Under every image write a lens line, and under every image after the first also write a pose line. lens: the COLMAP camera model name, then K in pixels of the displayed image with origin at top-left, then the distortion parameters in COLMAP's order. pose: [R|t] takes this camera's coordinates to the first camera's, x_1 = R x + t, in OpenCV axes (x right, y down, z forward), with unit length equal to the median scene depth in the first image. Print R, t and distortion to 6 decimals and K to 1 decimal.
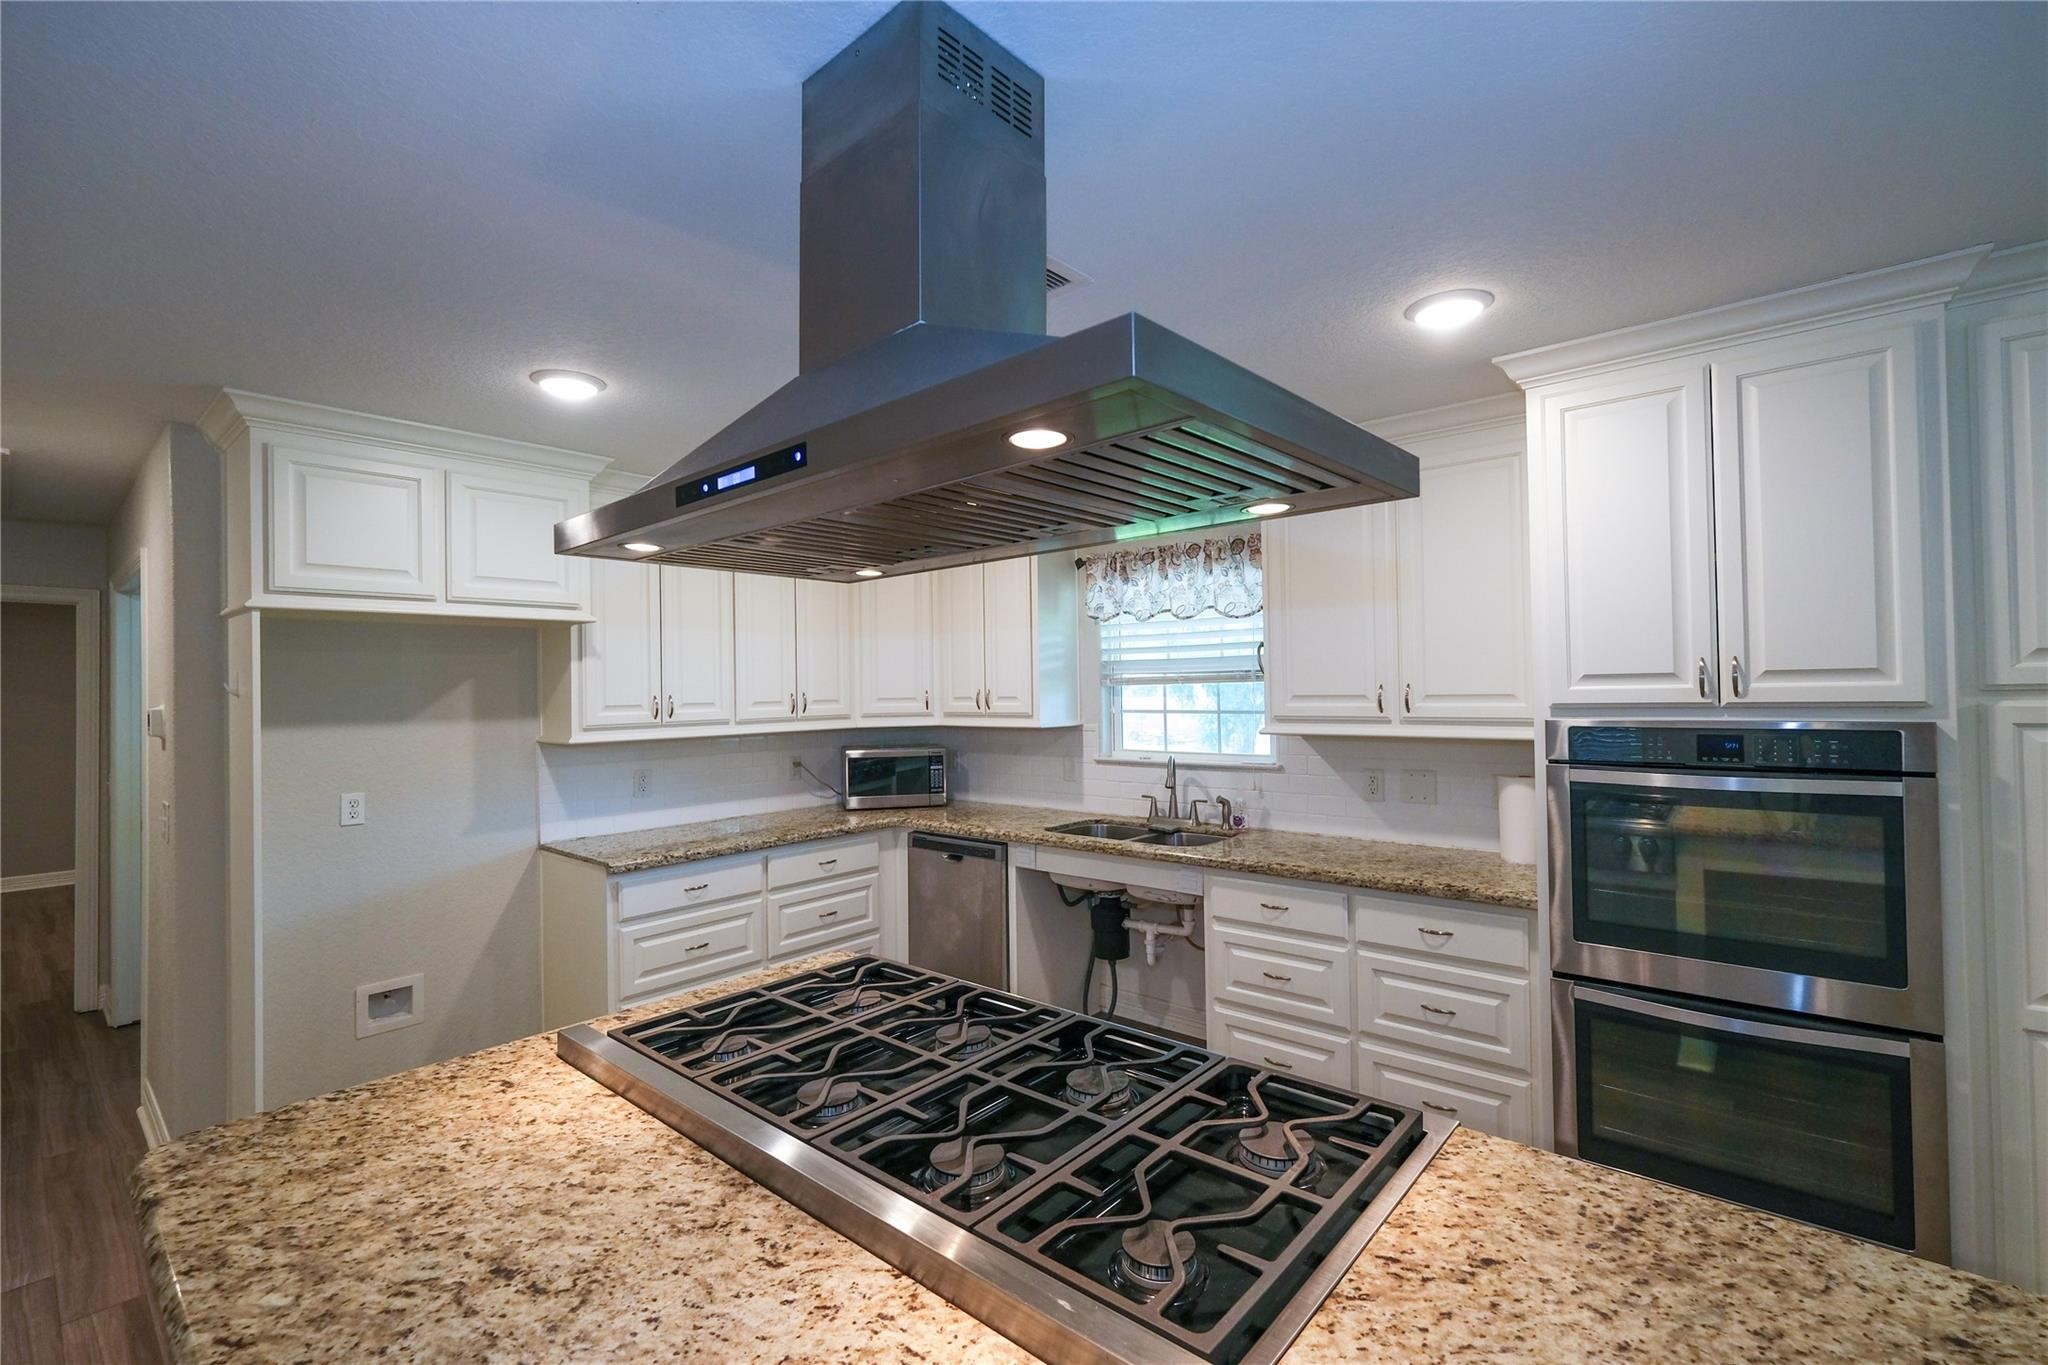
lens RADIAL K [[896.2, 0, 1026.7], [0, 896.2, 679.7], [0, 0, 1]] dist [-0.000105, 0.000017]
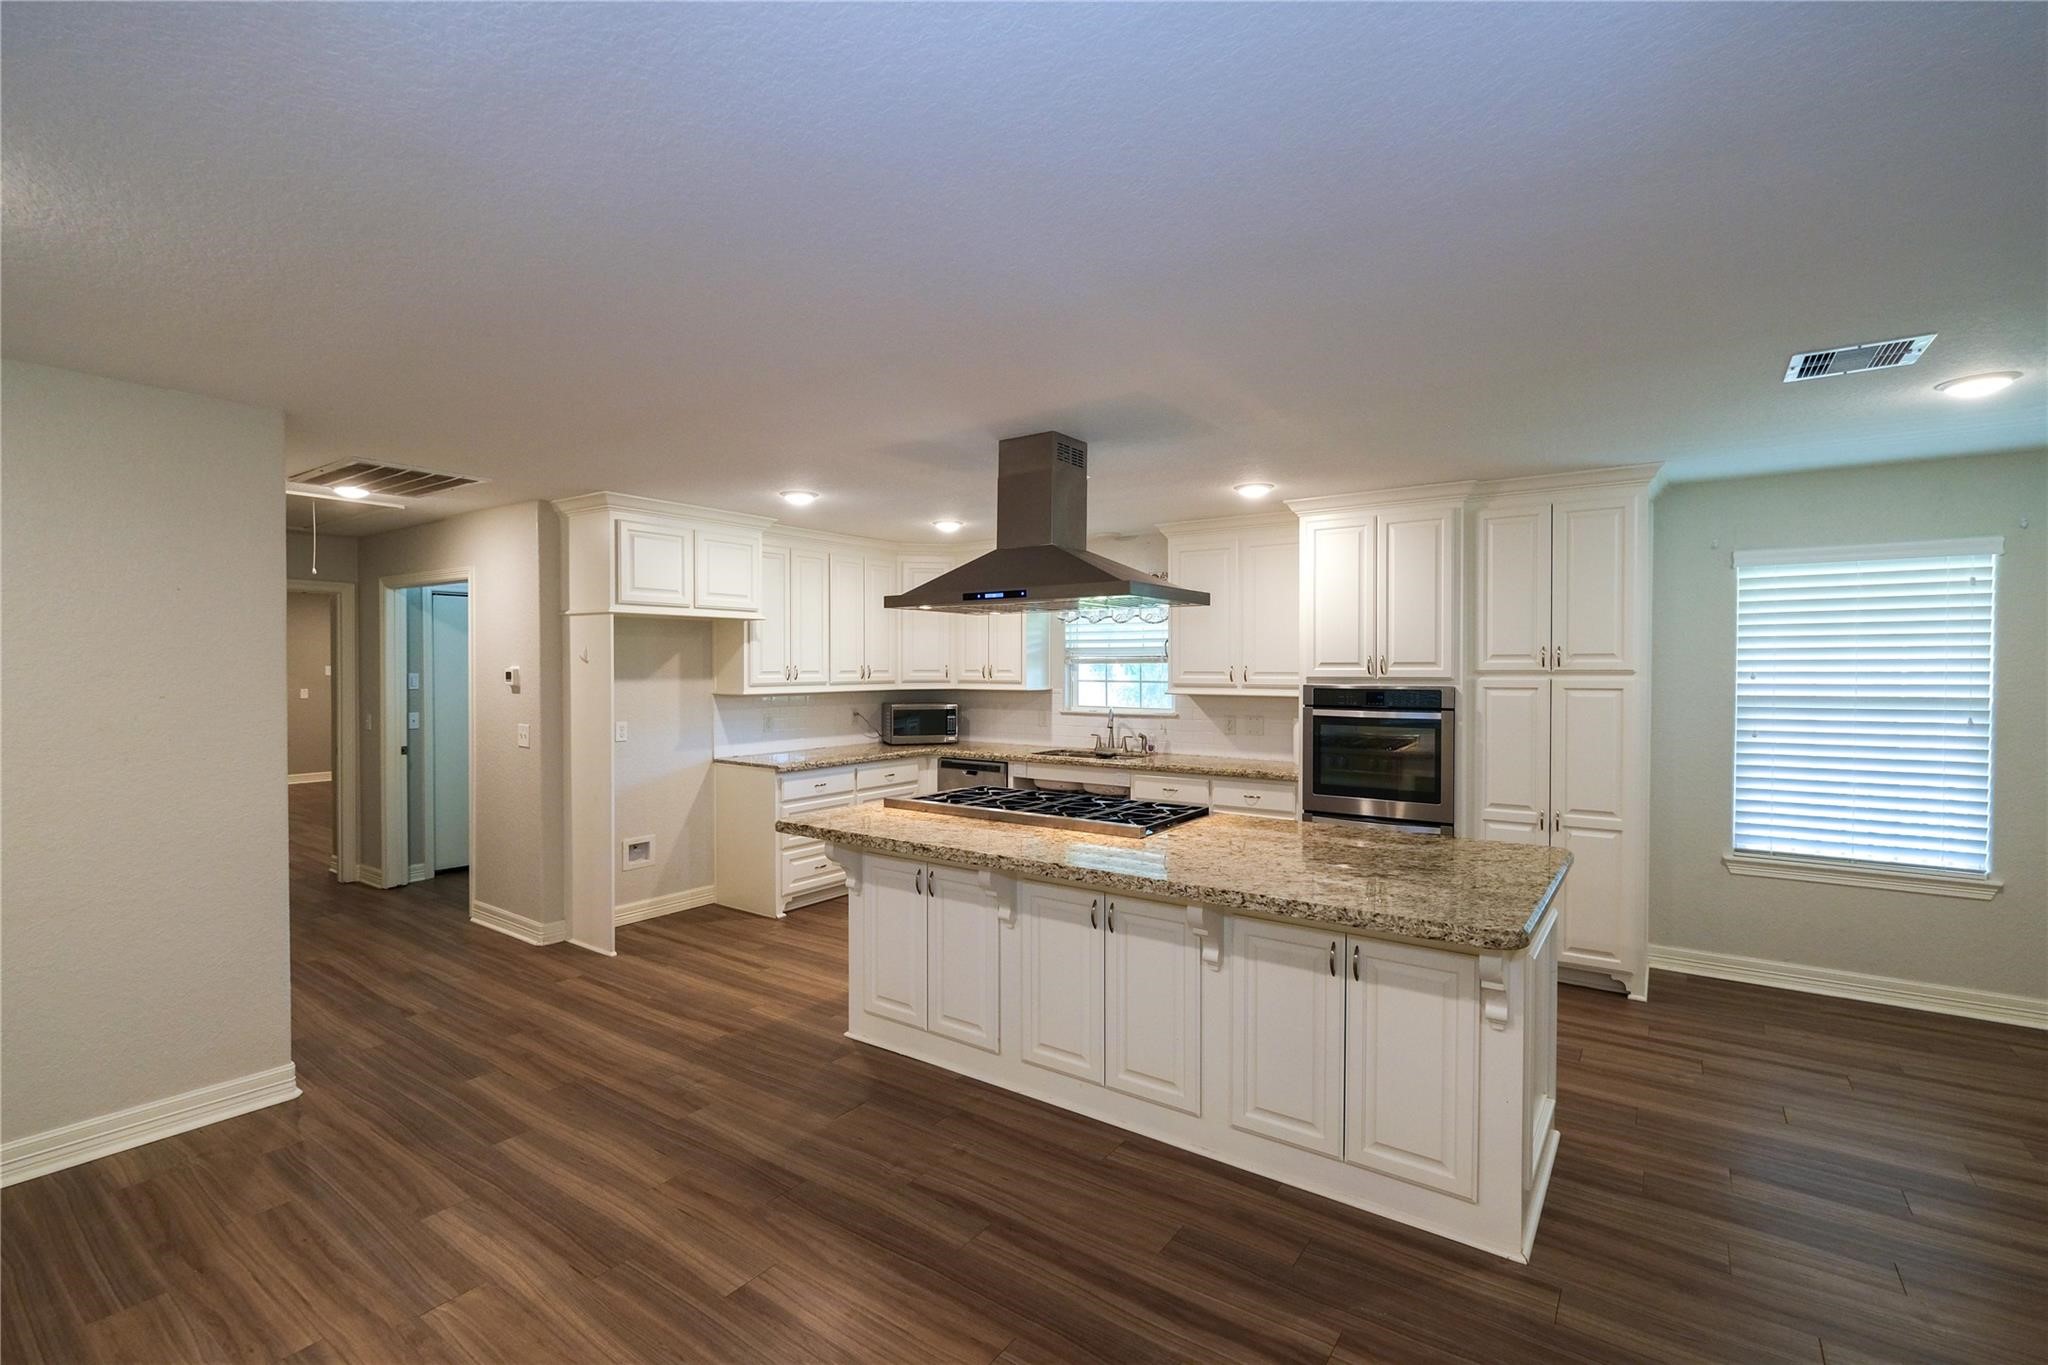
lens RADIAL K [[921.3, 0, 1026.2], [0, 921.3, 678.9], [0, 0, 1]] dist [0.000011, -0.000097]
pose [[0.995410, 0.014887, 0.094533, -0.159245], [-0.017210, 0.999569, 0.023800, -0.004683], [-0.094138, -0.025317, 0.995237, -0.680744]]
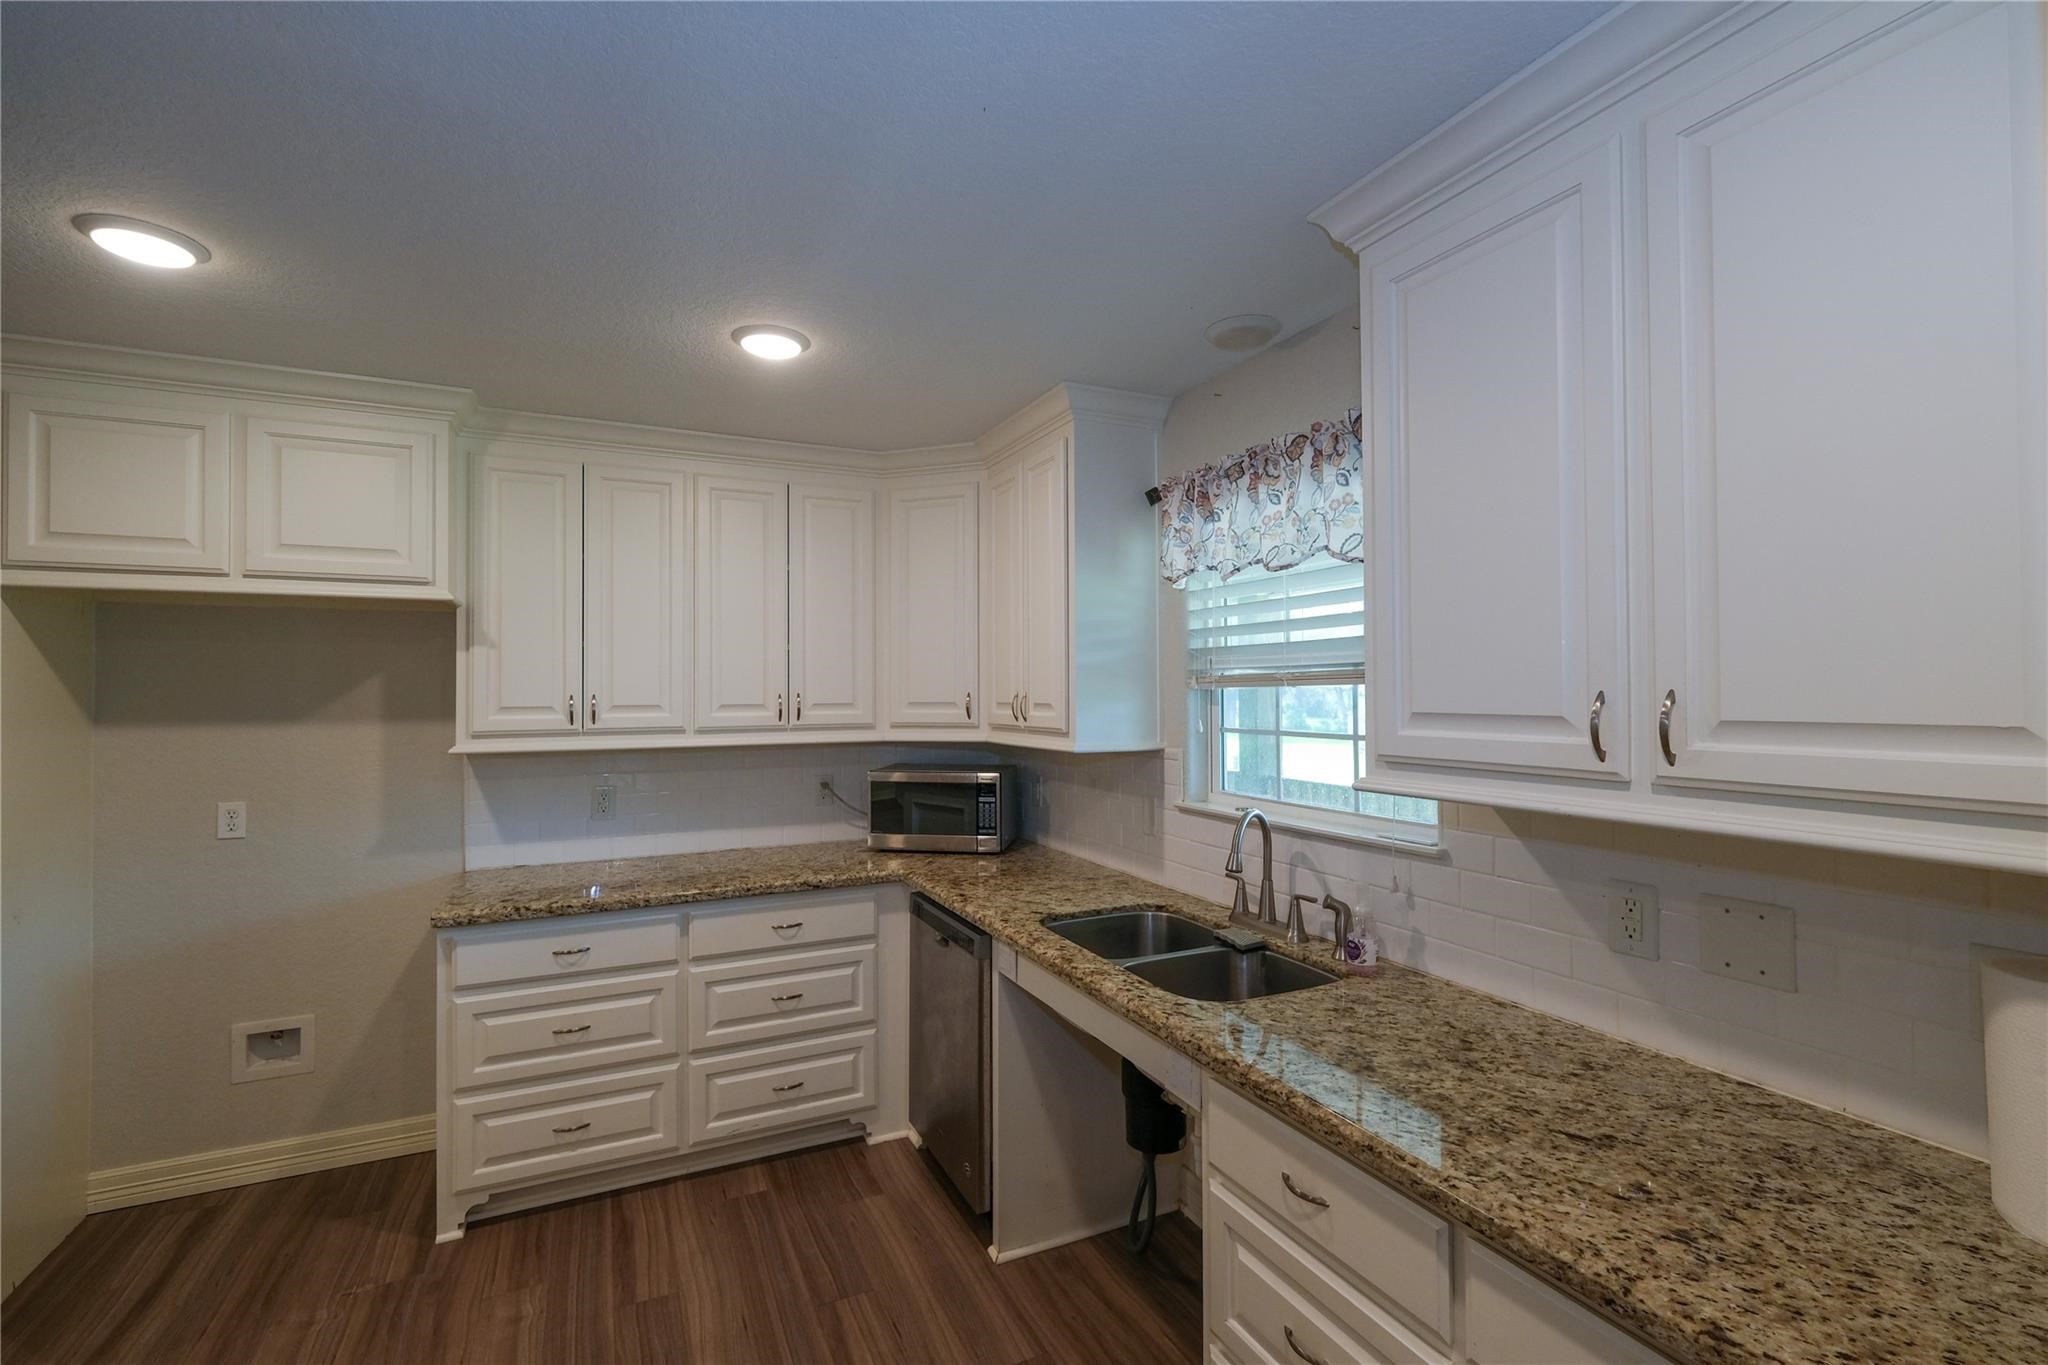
lens RADIAL K [[896.2, 0, 1026.7], [0, 896.2, 679.7], [0, 0, 1]] dist [-0.000105, 0.000017]
pose [[0.915072, 0.006088, -0.403246, 0.283635], [-0.006502, 0.999979, 0.000343, 0.001435], [0.403239, 0.002308, 0.915092, 0.464871]]
